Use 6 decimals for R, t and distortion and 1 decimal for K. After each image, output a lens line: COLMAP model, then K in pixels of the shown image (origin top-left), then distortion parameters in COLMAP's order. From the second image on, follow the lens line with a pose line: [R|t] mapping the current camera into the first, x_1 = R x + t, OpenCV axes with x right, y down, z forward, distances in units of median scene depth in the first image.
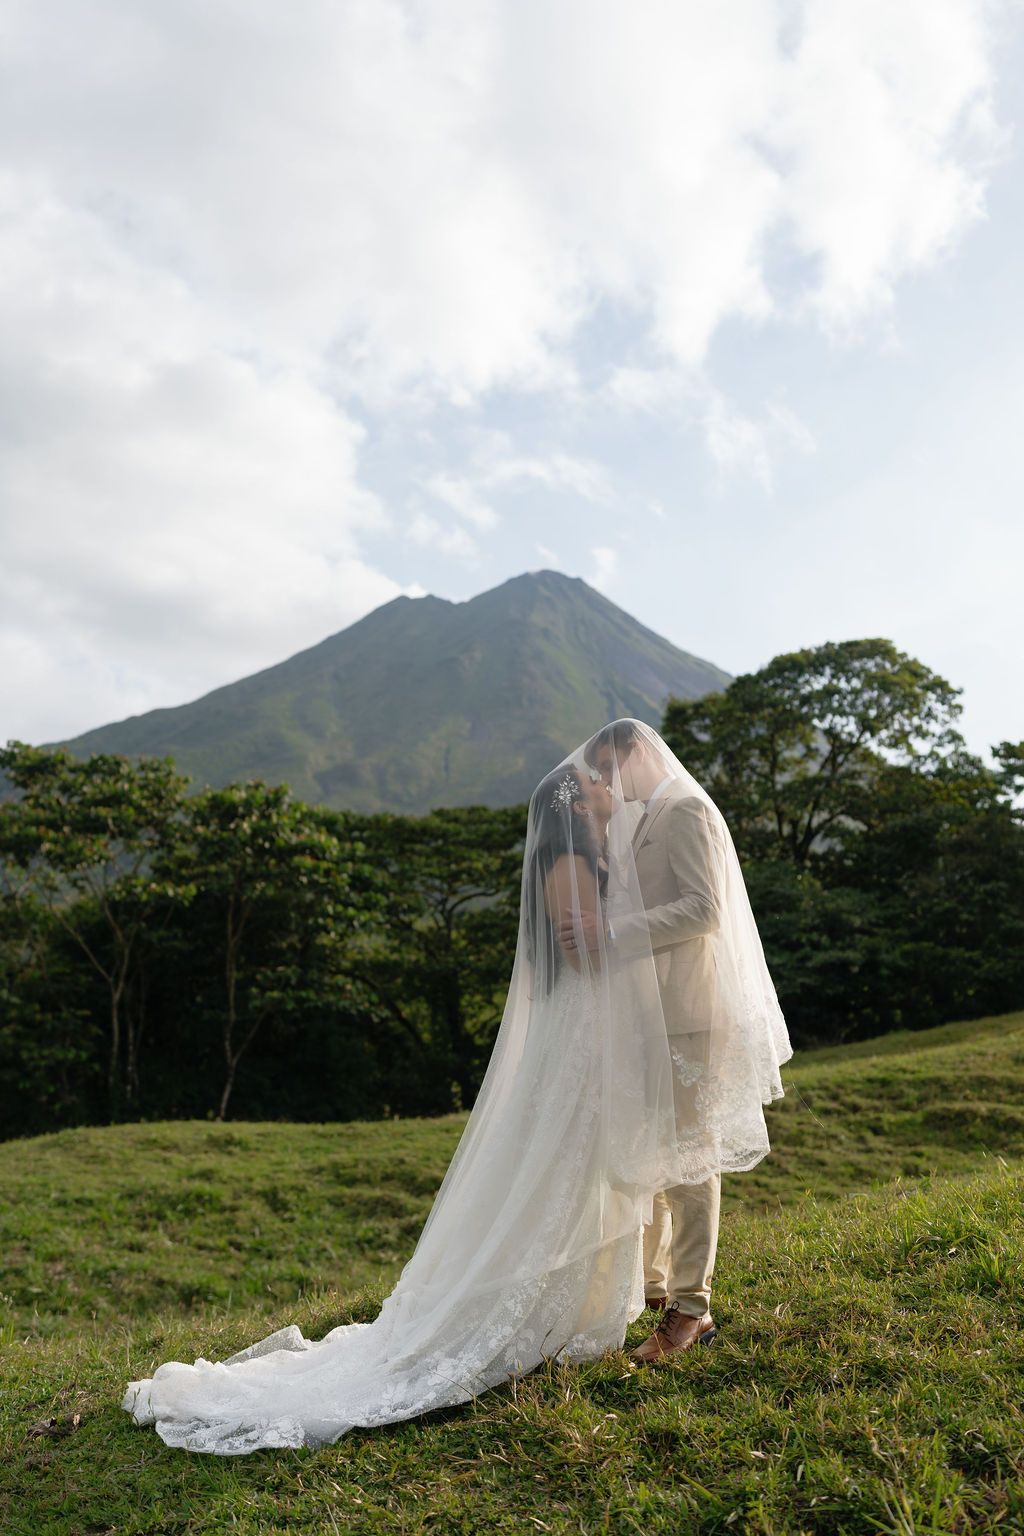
lens RADIAL K [[1486.2, 0, 512.0], [0, 1486.2, 768.0], [0, 0, 1]] dist [-0.035067, -0.007489]
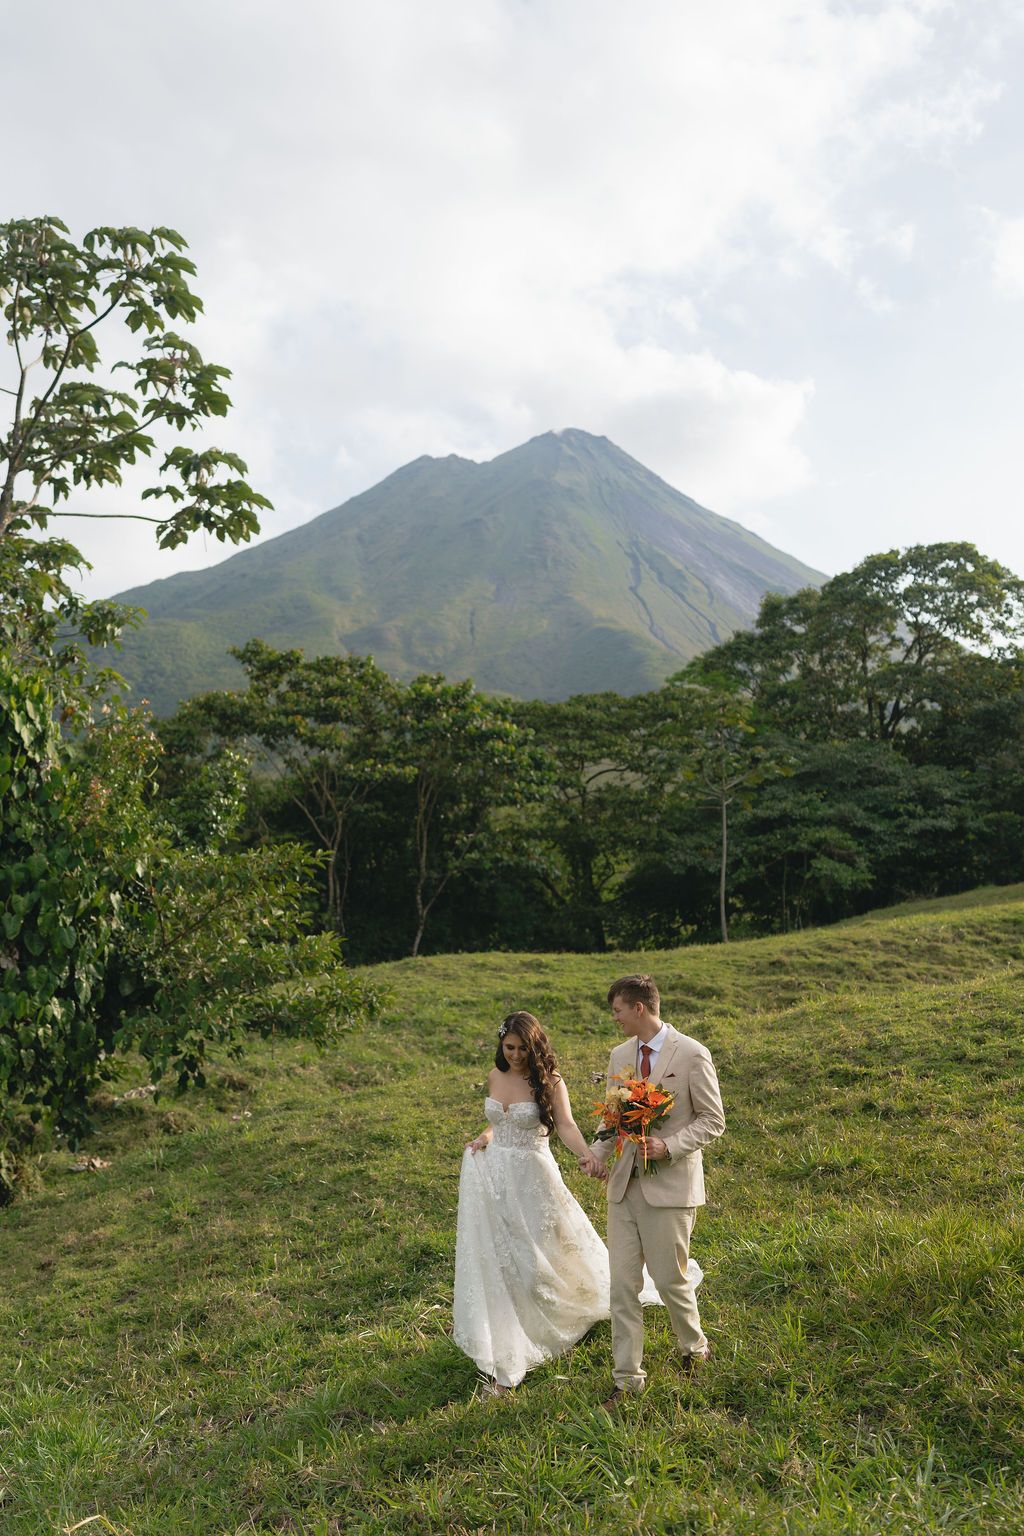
lens RADIAL K [[1486.2, 0, 512.0], [0, 1486.2, 768.0], [0, 0, 1]] dist [-0.035067, -0.007489]
pose [[0.999898, -0.001603, -0.014187, -0.083436], [0.002916, 0.995660, 0.093015, -0.023464], [0.013976, -0.093047, 0.995564, -0.146299]]
